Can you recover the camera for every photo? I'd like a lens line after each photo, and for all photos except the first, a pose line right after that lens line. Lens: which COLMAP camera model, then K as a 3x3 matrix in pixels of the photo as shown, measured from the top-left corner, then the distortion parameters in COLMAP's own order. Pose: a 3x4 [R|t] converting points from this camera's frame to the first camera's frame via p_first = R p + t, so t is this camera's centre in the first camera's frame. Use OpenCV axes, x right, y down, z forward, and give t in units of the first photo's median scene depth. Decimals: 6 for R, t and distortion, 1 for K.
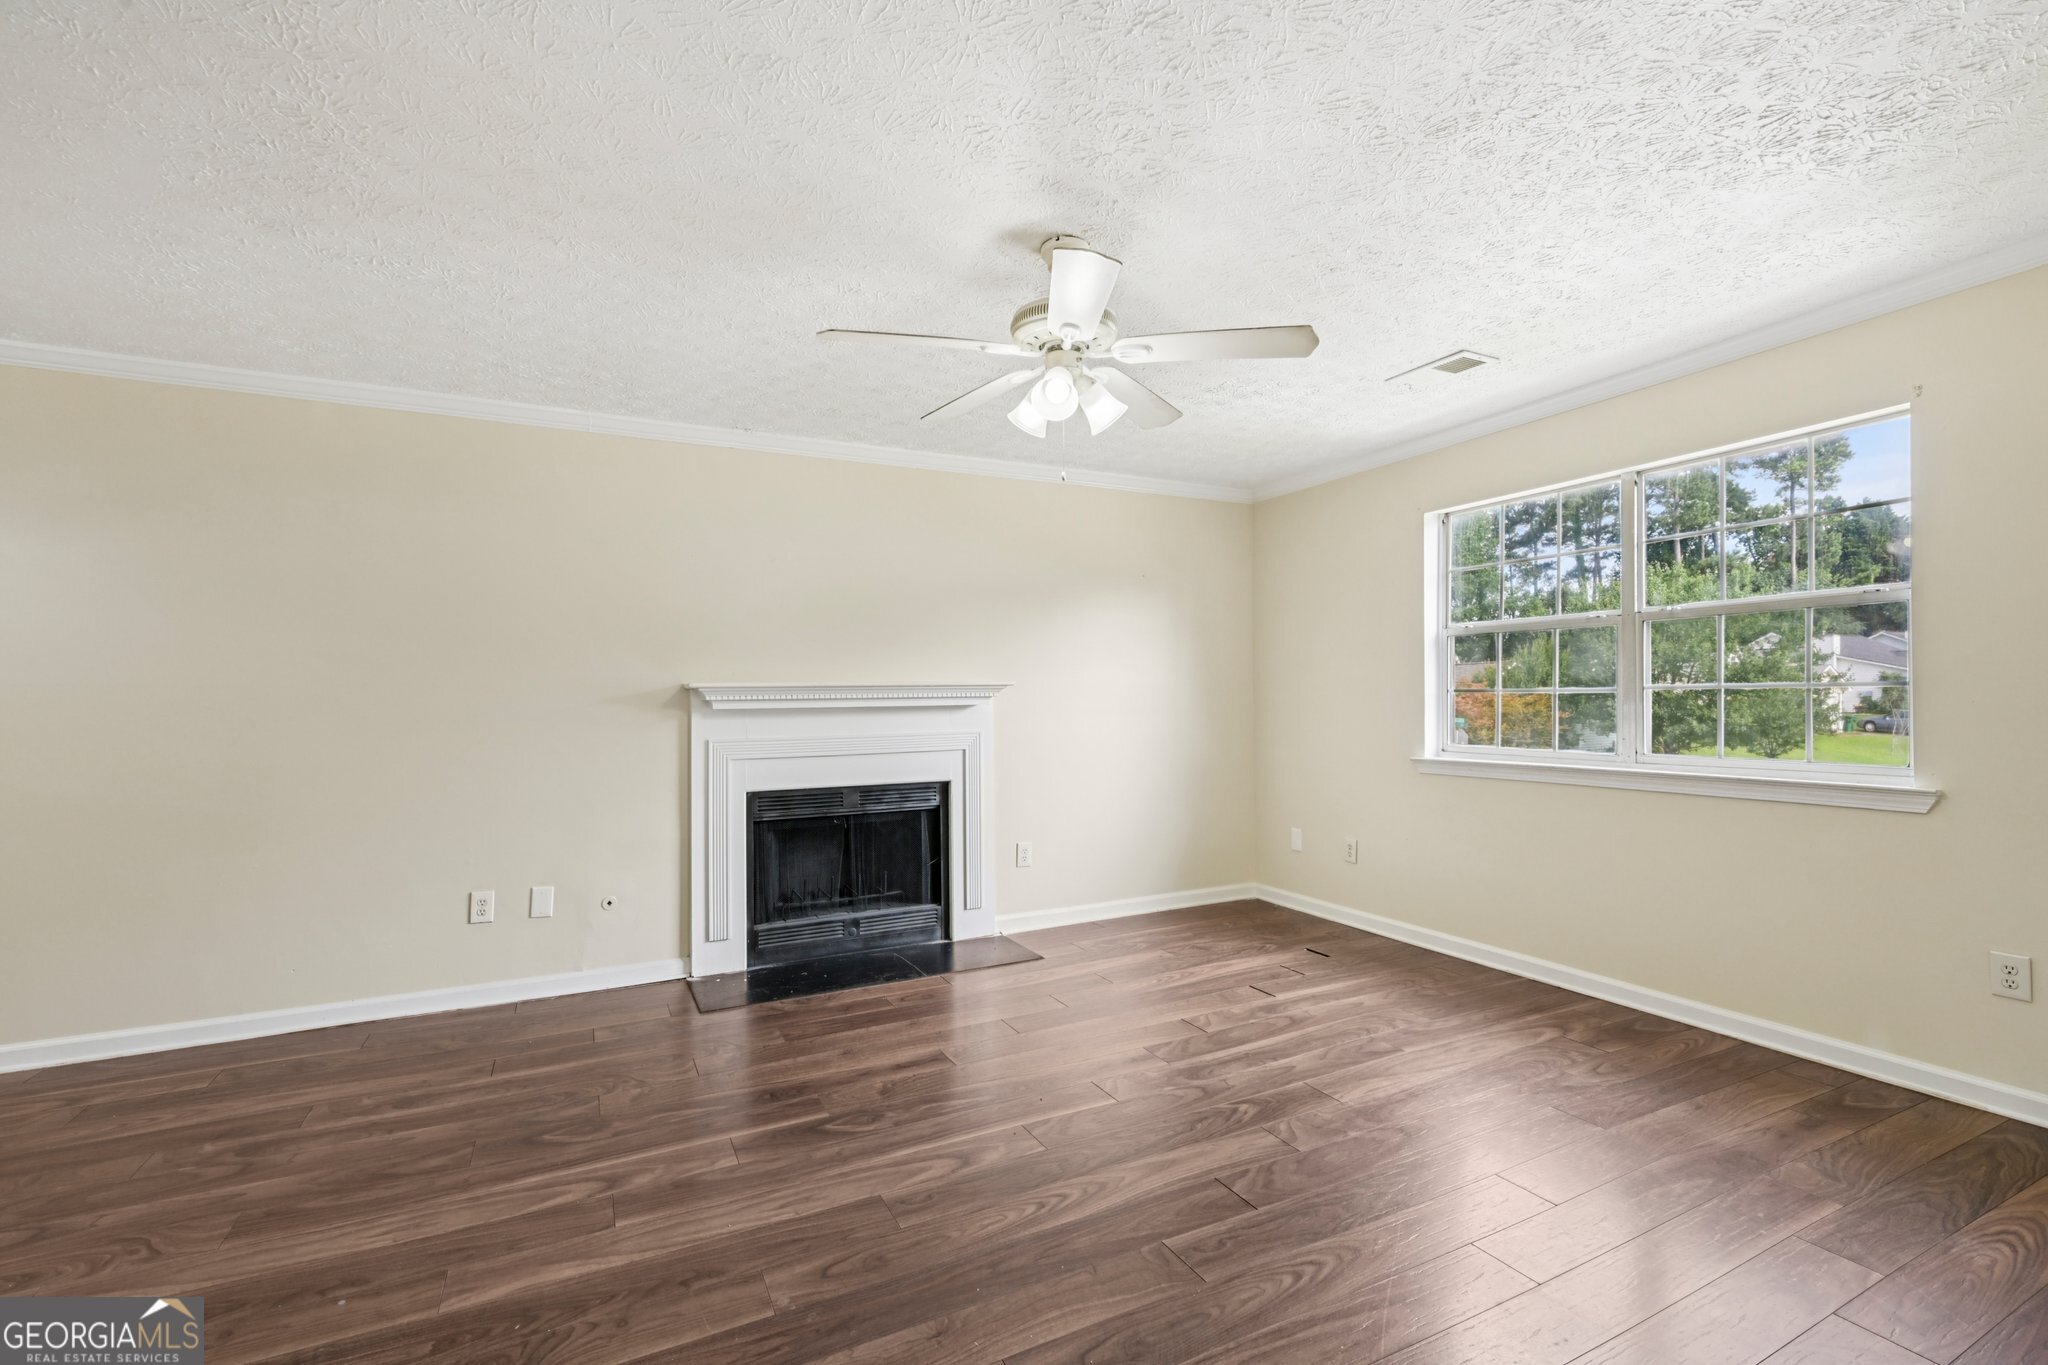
lens RADIAL K [[910.1, 0, 1017.9], [0, 910.1, 698.0], [0, 0, 1]] dist [0.014328, -0.001328]
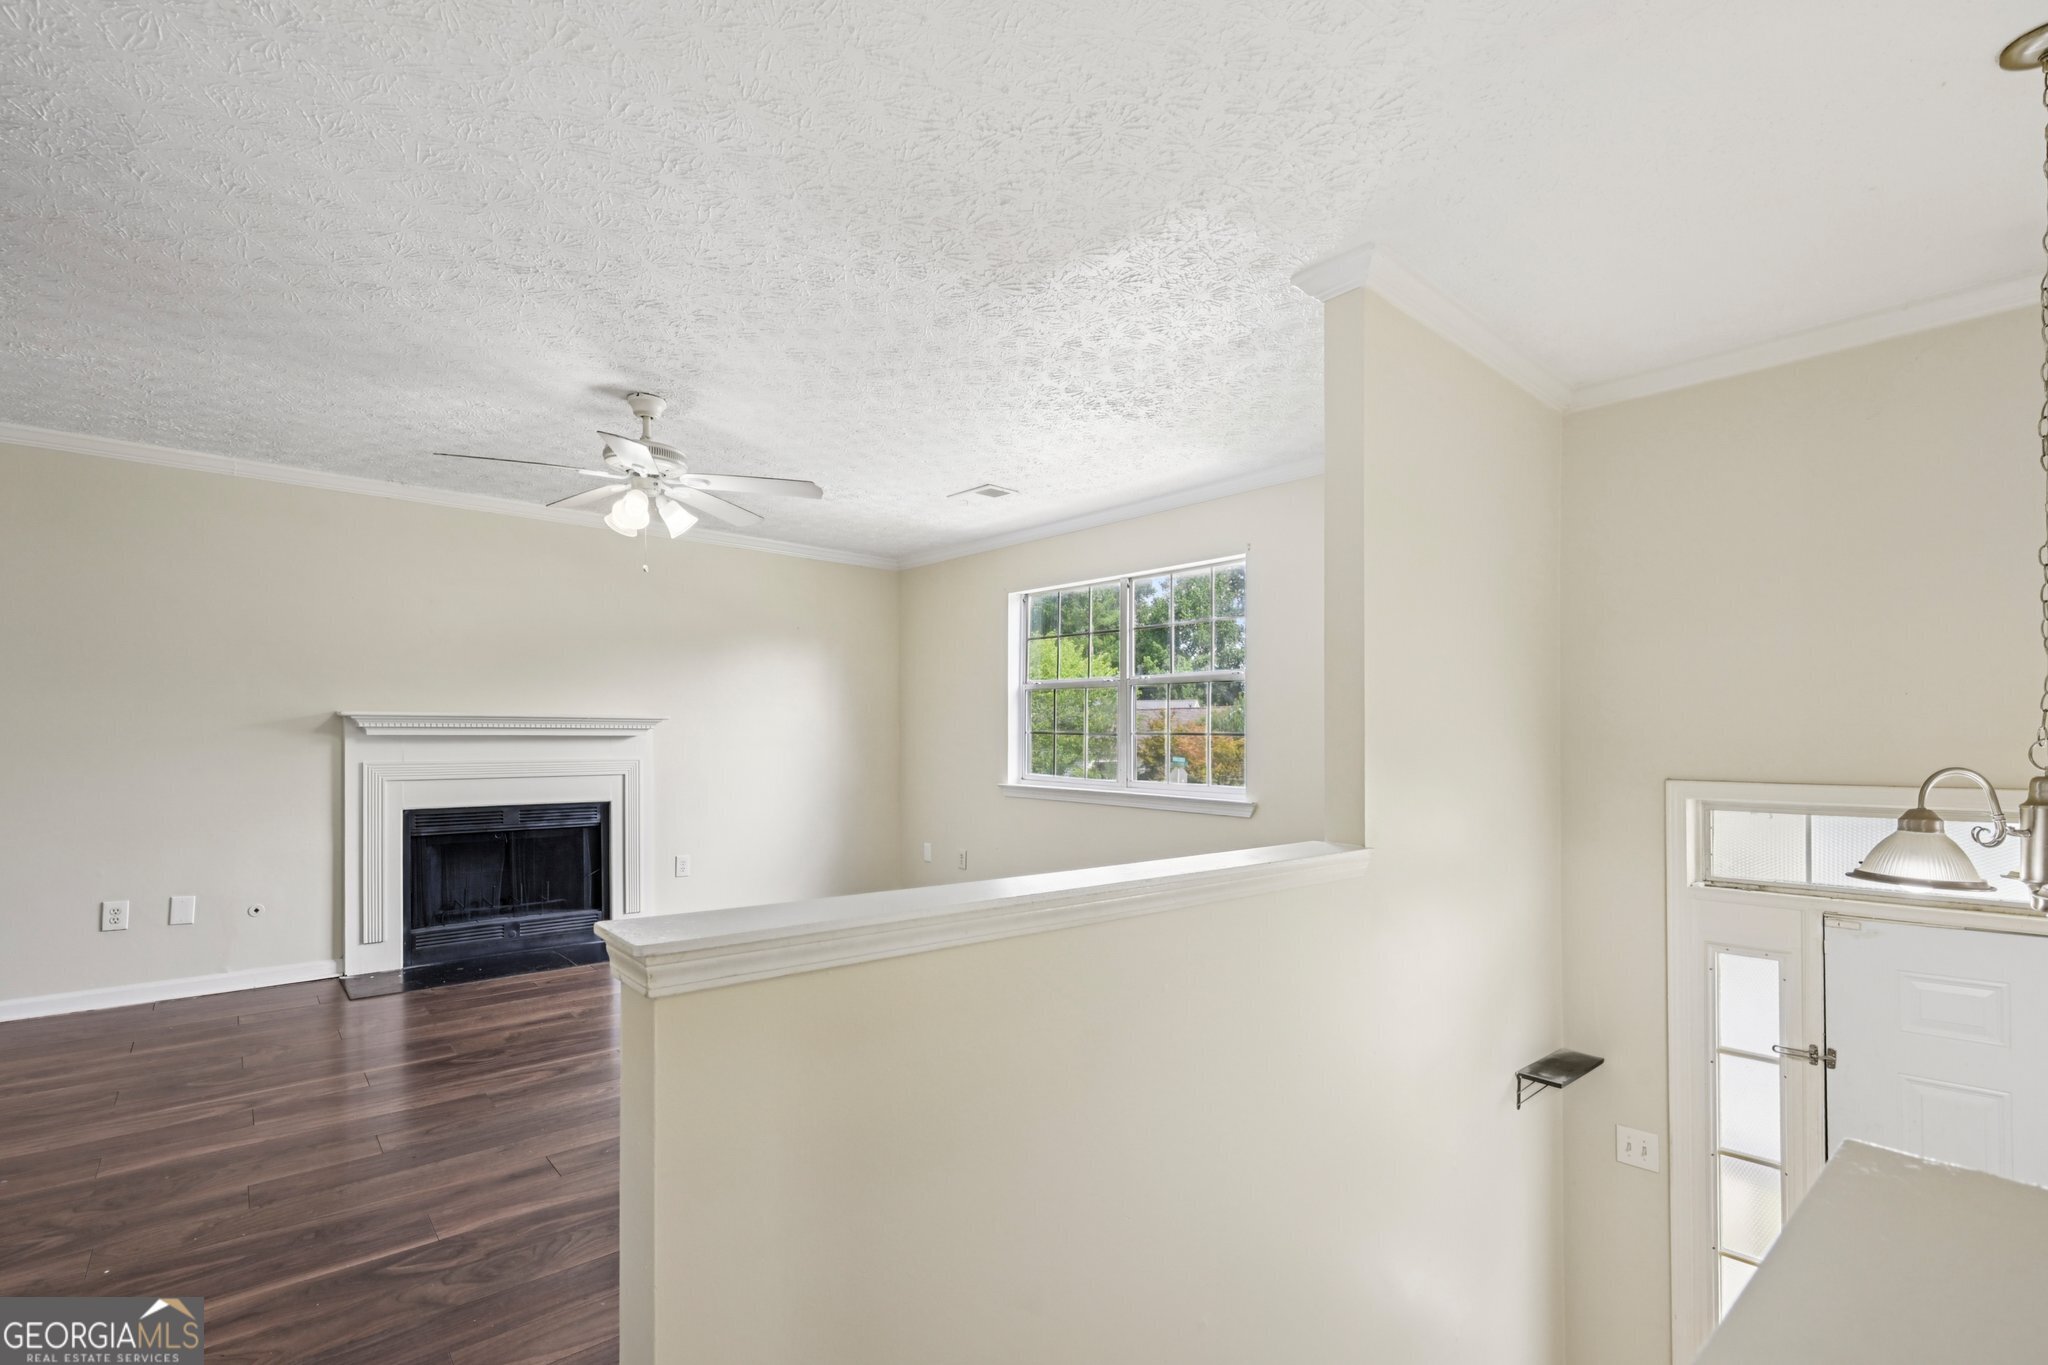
lens RADIAL K [[910.1, 0, 1003.4], [0, 910.1, 762.0], [0, 0, 1]] dist [0.014328, -0.001328]
pose [[0.968138, 0.013370, 0.250061, 0.137316], [-0.021231, 0.999361, 0.028762, -0.003205], [-0.249517, -0.033155, 0.967803, -0.274266]]
